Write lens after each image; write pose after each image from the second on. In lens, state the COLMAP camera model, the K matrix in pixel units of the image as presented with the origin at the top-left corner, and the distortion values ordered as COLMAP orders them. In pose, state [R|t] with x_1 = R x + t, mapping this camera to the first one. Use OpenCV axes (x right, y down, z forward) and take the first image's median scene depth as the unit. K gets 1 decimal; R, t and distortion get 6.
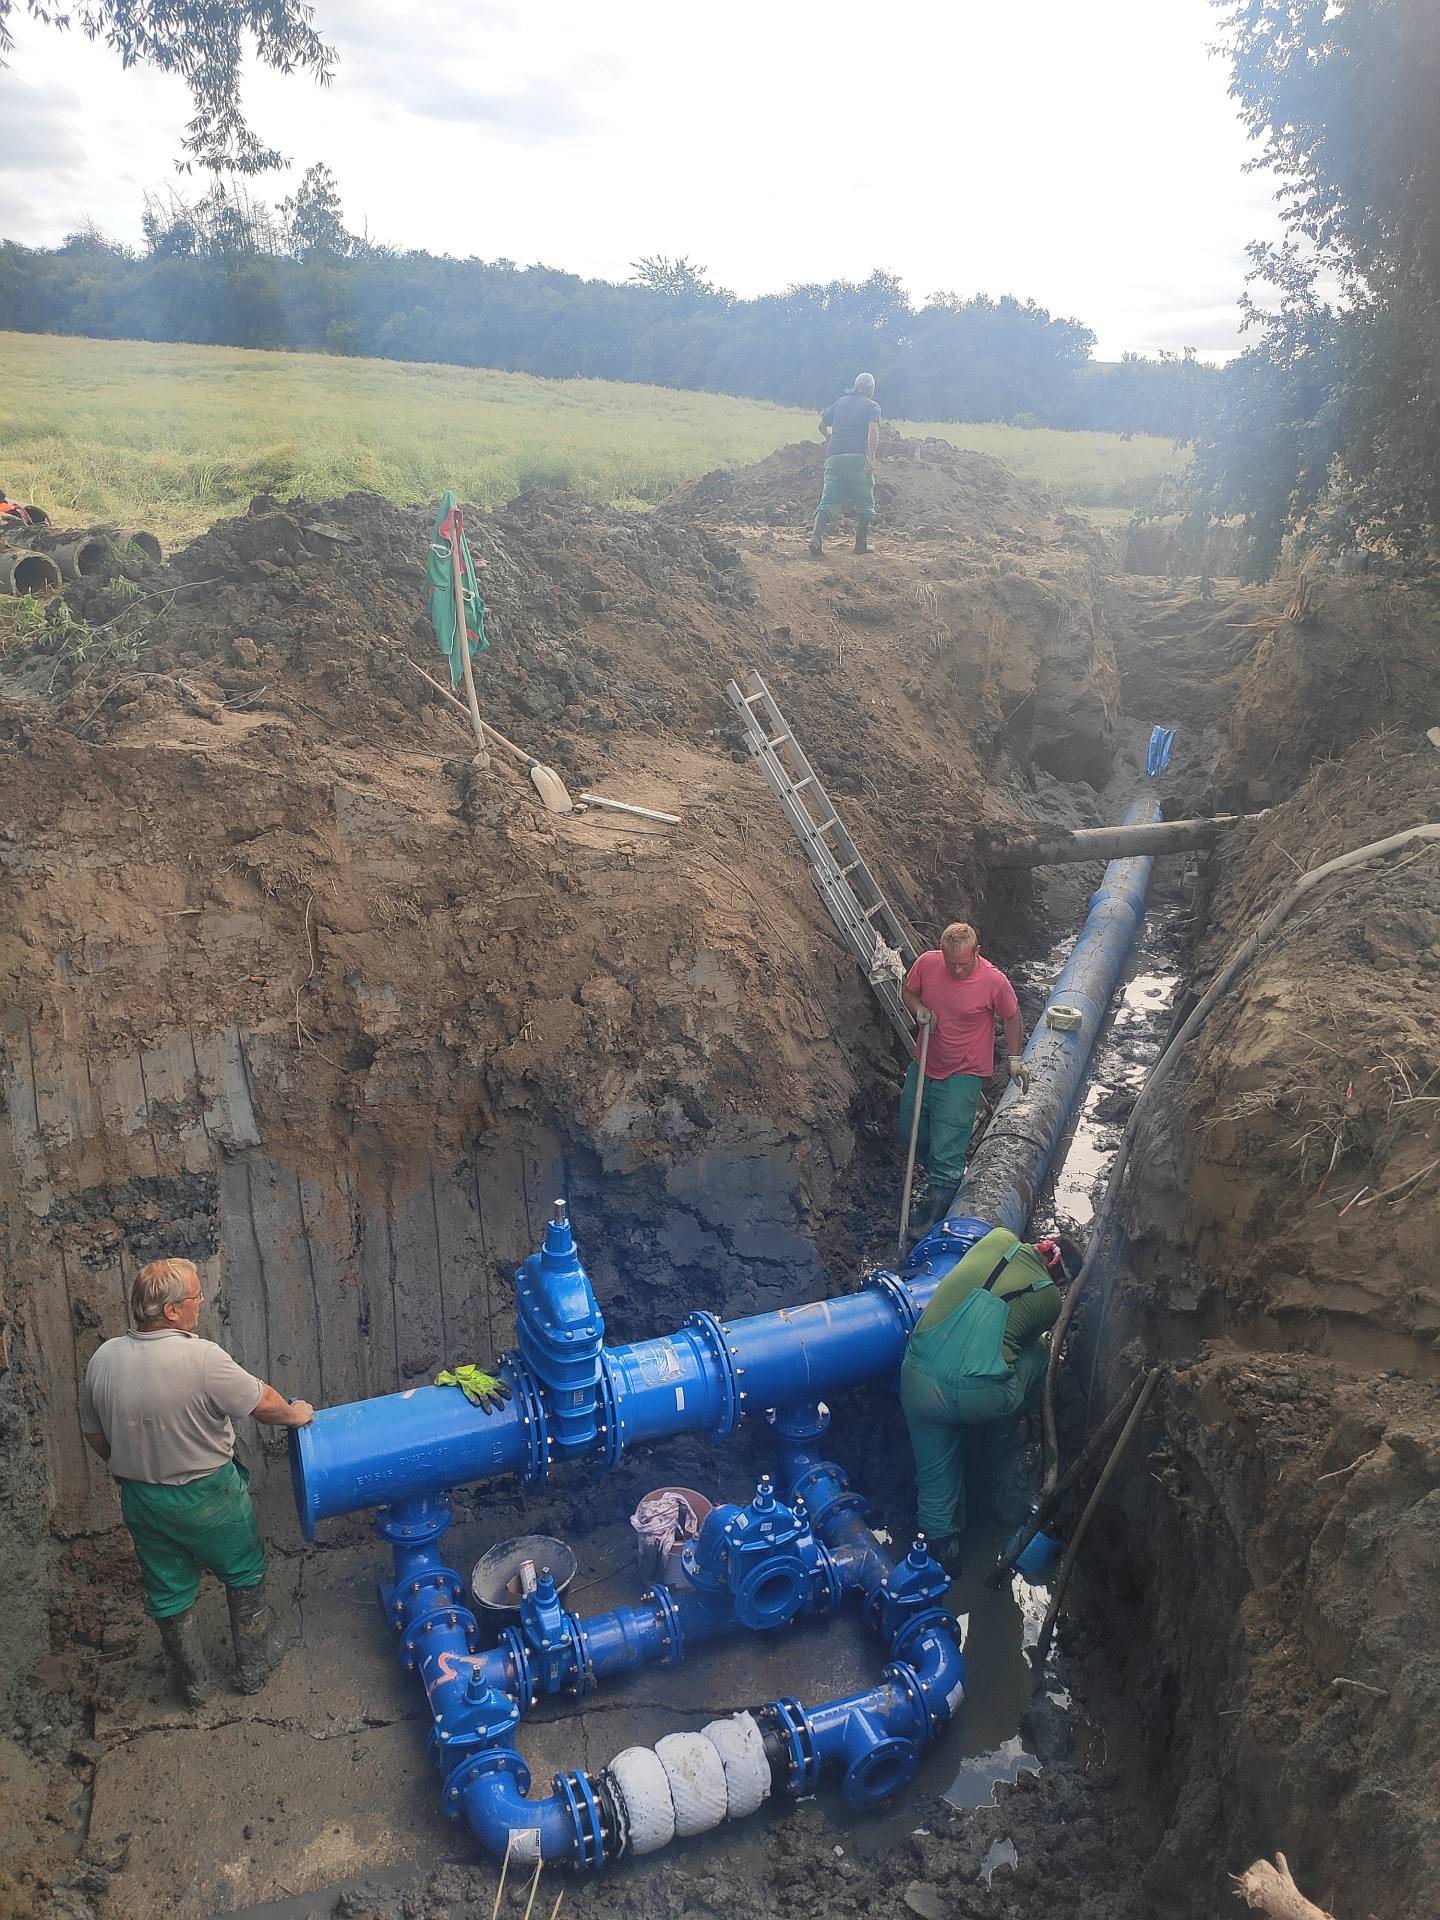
lens RADIAL K [[1445.9, 0, 612.0], [0, 1445.9, 959.0], [0, 0, 1]] dist [0.213730, -0.455527]
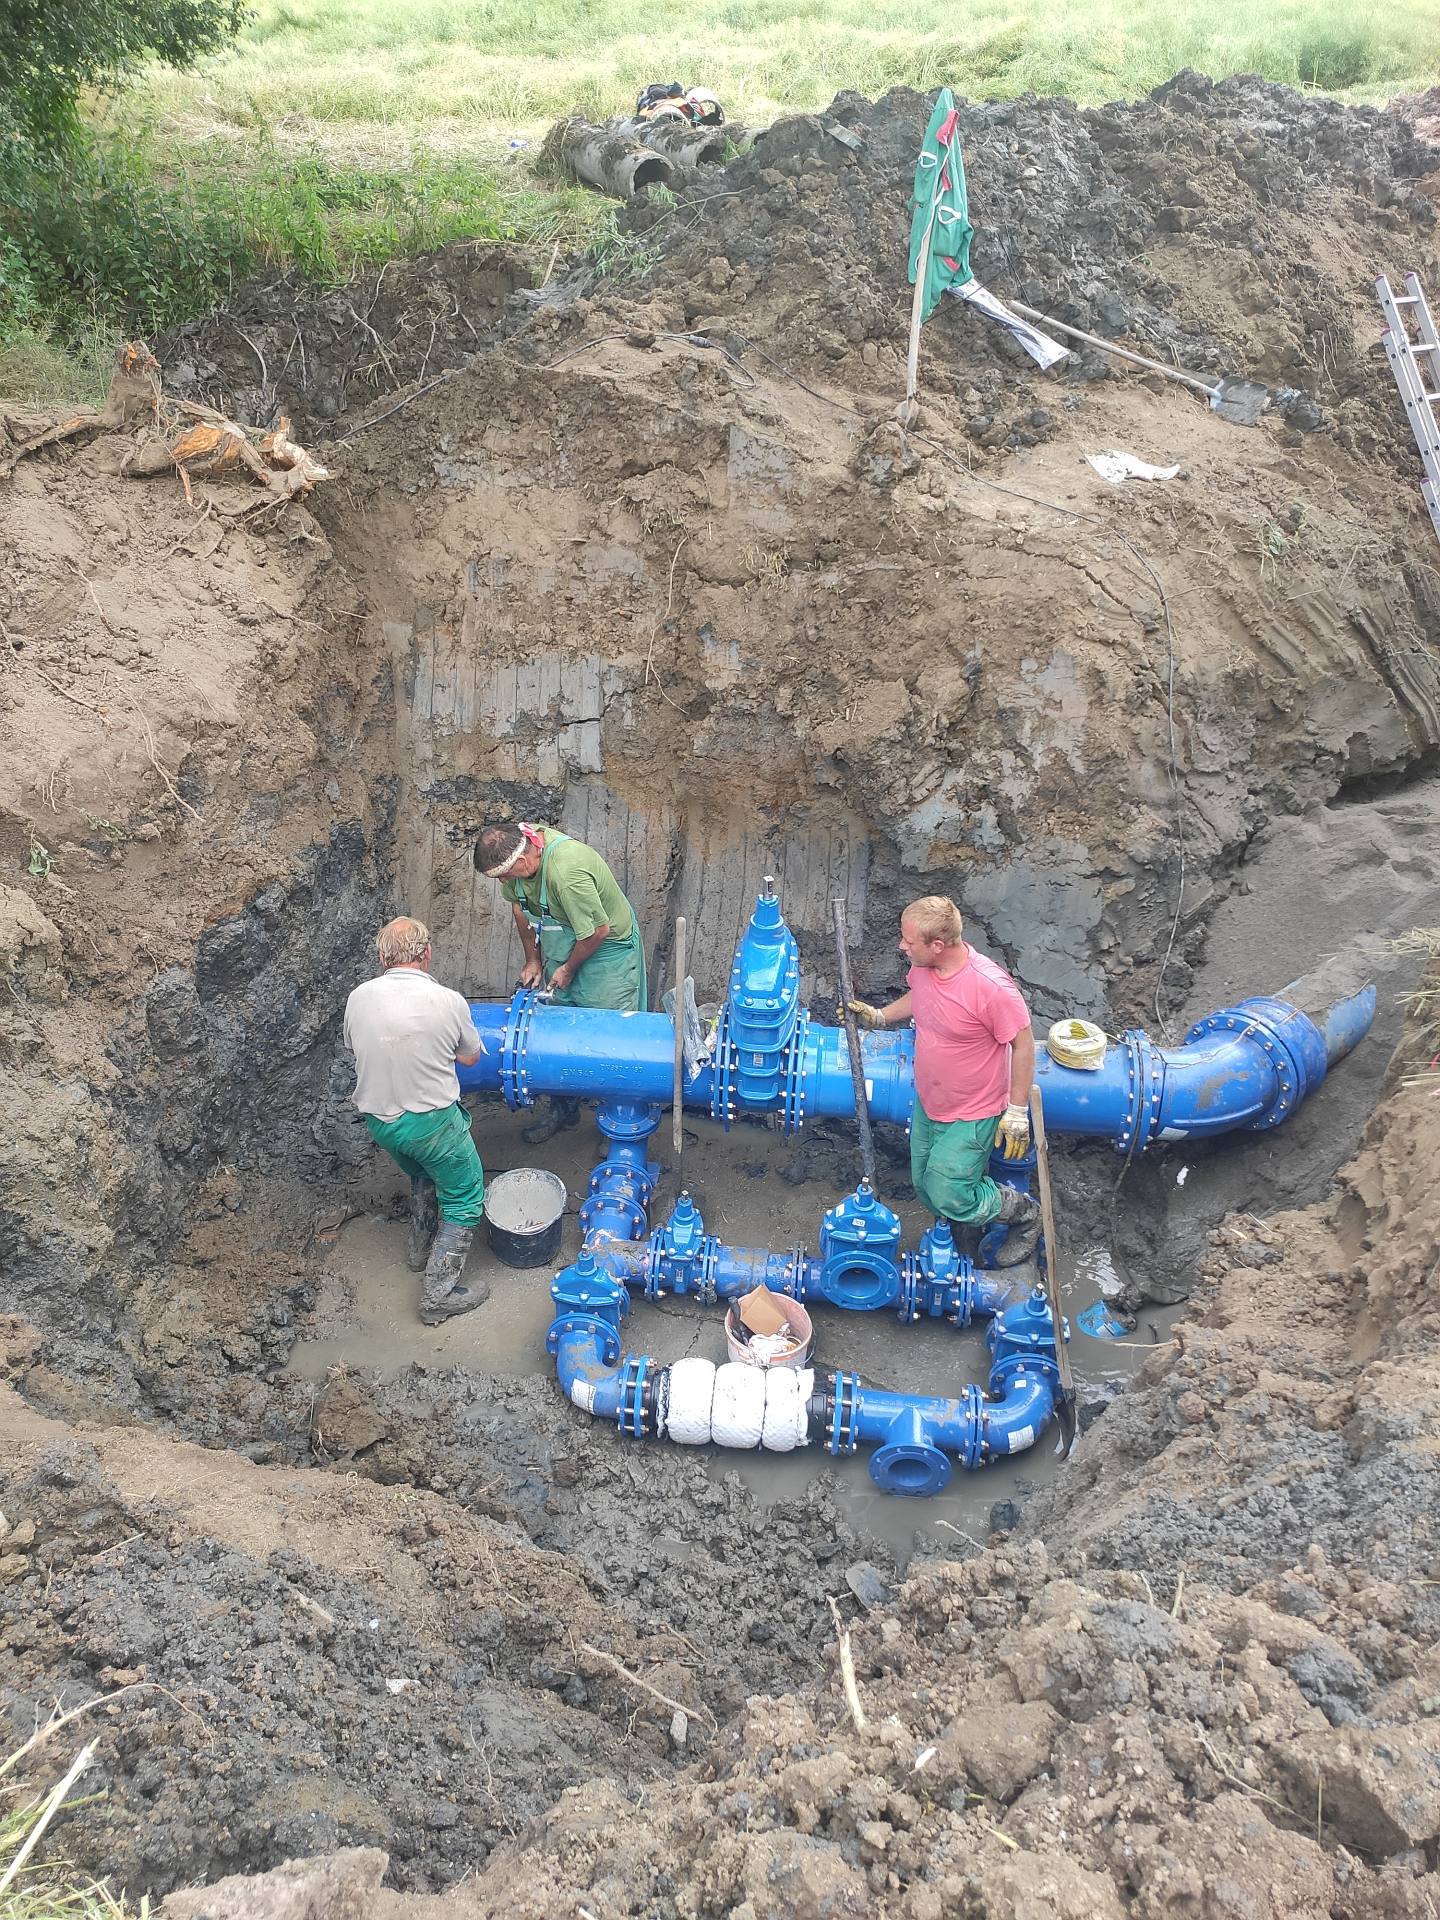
lens RADIAL K [[1424.1, 0, 716.9], [0, 1424.1, 946.3], [0, 0, 1]] dist [0.068010, -0.069584]
pose [[0.871171, 0.246197, -0.424792, 0.306955], [-0.136255, 0.952439, 0.272572, -0.046872], [0.471695, -0.179577, 0.863282, 0.094260]]
